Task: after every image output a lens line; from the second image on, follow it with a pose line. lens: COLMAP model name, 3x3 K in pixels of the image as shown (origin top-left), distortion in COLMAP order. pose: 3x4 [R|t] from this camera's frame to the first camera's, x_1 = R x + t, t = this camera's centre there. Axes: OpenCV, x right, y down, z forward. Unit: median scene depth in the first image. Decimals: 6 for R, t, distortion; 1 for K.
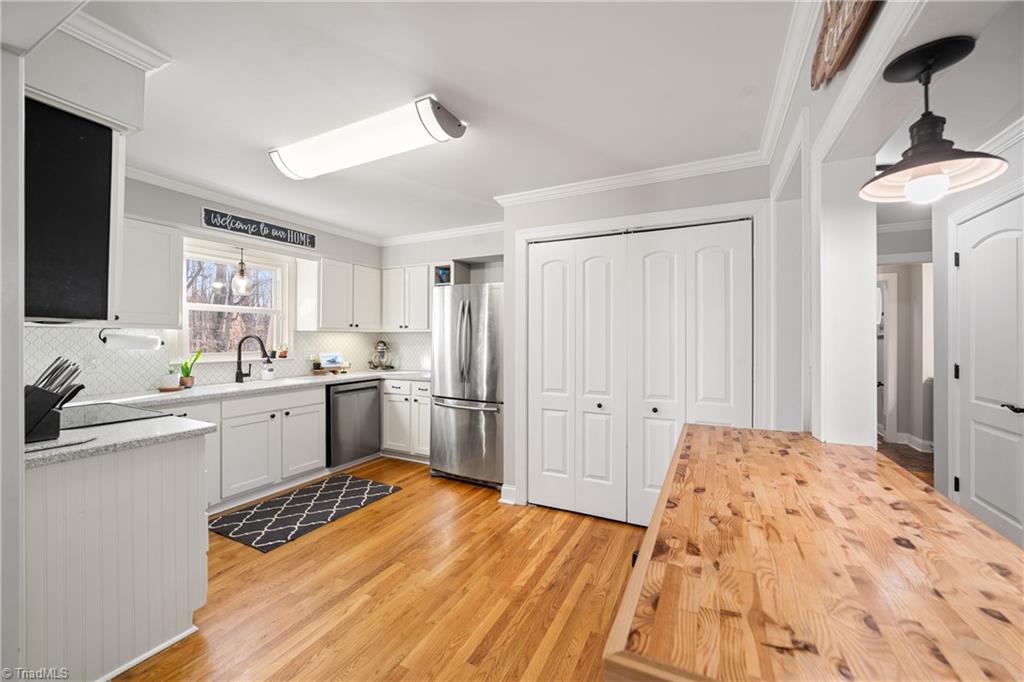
lens RADIAL K [[393.9, 0, 520.3], [0, 393.9, 338.4], [0, 0, 1]] dist [-0.017405, 0.005128]
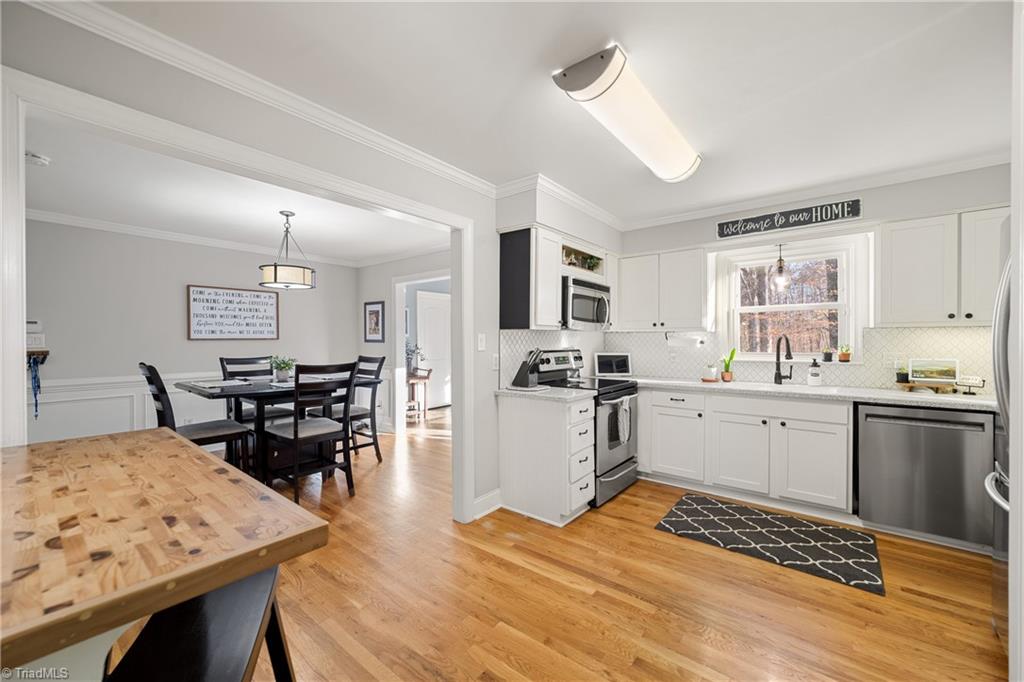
lens RADIAL K [[393.9, 0, 521.9], [0, 393.9, 340.8], [0, 0, 1]] dist [-0.017405, 0.005128]
pose [[-0.202336, 0.001288, -0.979315, 0.348662], [0.002142, 0.999997, 0.000873, 0.003589], [0.979314, -0.001922, -0.202338, 0.559938]]
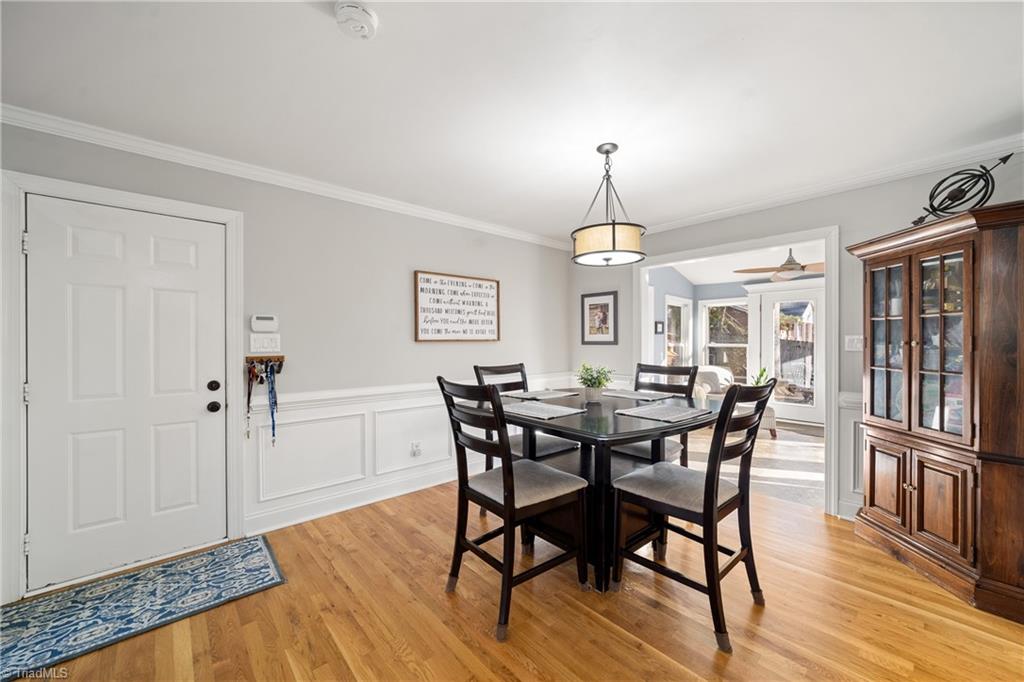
lens RADIAL K [[393.9, 0, 521.0], [0, 393.9, 343.7], [0, 0, 1]] dist [-0.017405, 0.005128]
pose [[-0.368984, 0.004192, -0.929426, 0.159661], [0.002122, 0.999991, 0.003668, 0.002304], [0.929433, -0.000619, -0.368989, -0.115981]]
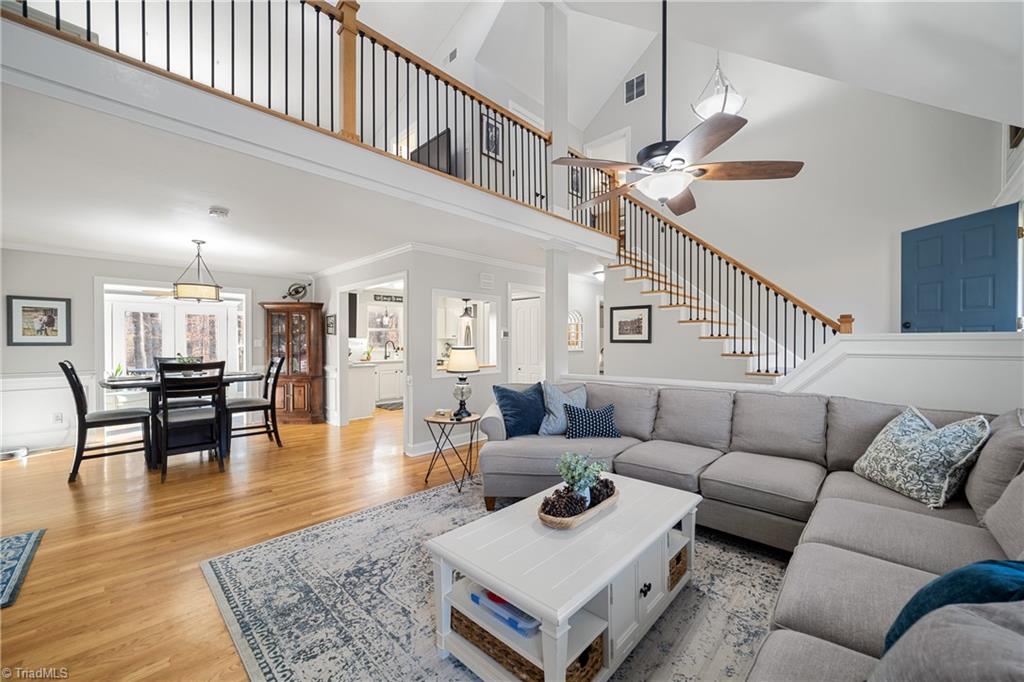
lens RADIAL K [[393.9, 0, 522.2], [0, 393.9, 345.0], [0, 0, 1]] dist [-0.017405, 0.005128]
pose [[0.951737, 0.000943, -0.306913, 0.858453], [0.001769, 0.999962, 0.008557, -0.000261], [0.306909, -0.008687, 0.951699, -1.091904]]
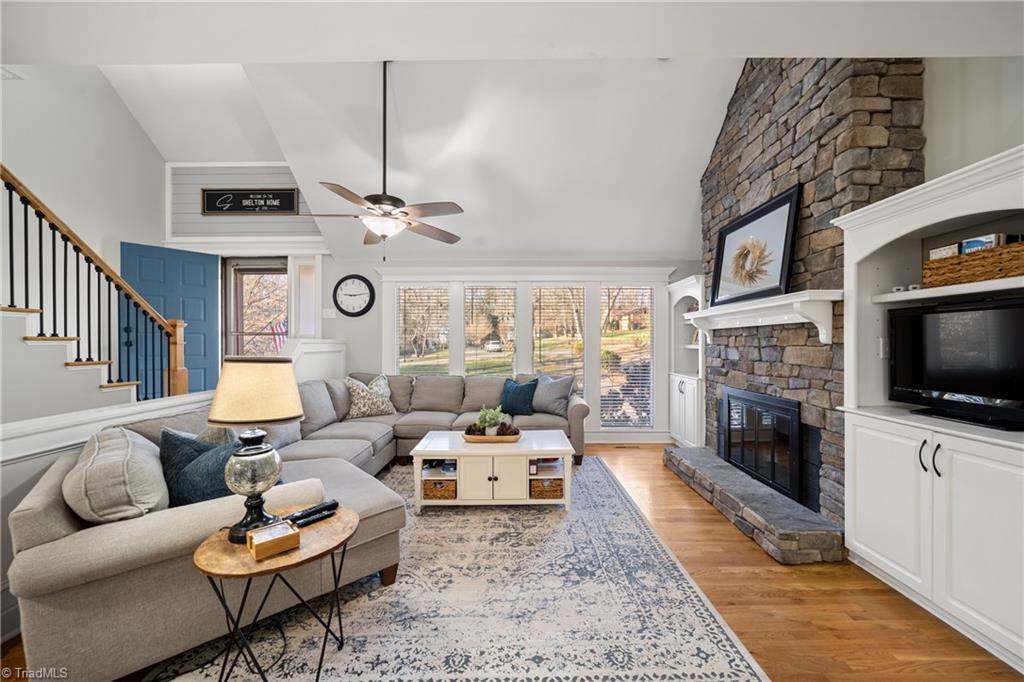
lens RADIAL K [[393.9, 0, 521.3], [0, 393.9, 343.7], [0, 0, 1]] dist [-0.017405, 0.005128]
pose [[-0.439131, -0.001696, 0.898421, -0.088268], [0.002224, 0.999993, 0.002975, -0.002931], [-0.898420, 0.003305, -0.439124, -0.231125]]
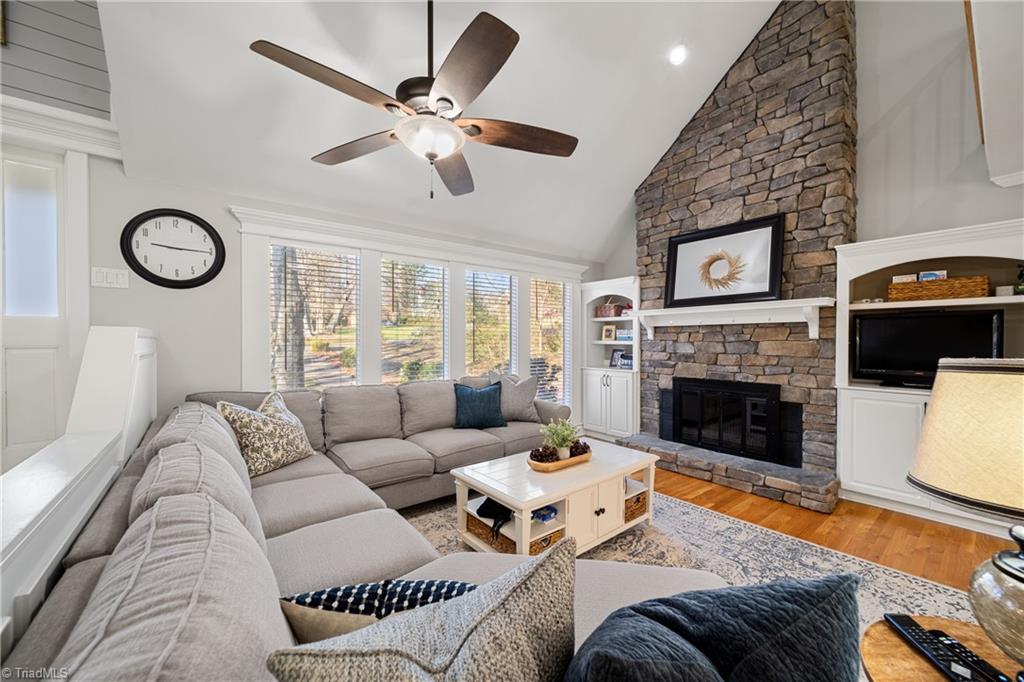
lens RADIAL K [[393.9, 0, 519.9], [0, 393.9, 343.0], [0, 0, 1]] dist [-0.017405, 0.005128]
pose [[-0.906956, -0.003458, 0.421210, 0.540482], [0.000113, 0.999964, 0.008452, 0.002180], [-0.421224, 0.007713, -0.906924, 0.099975]]
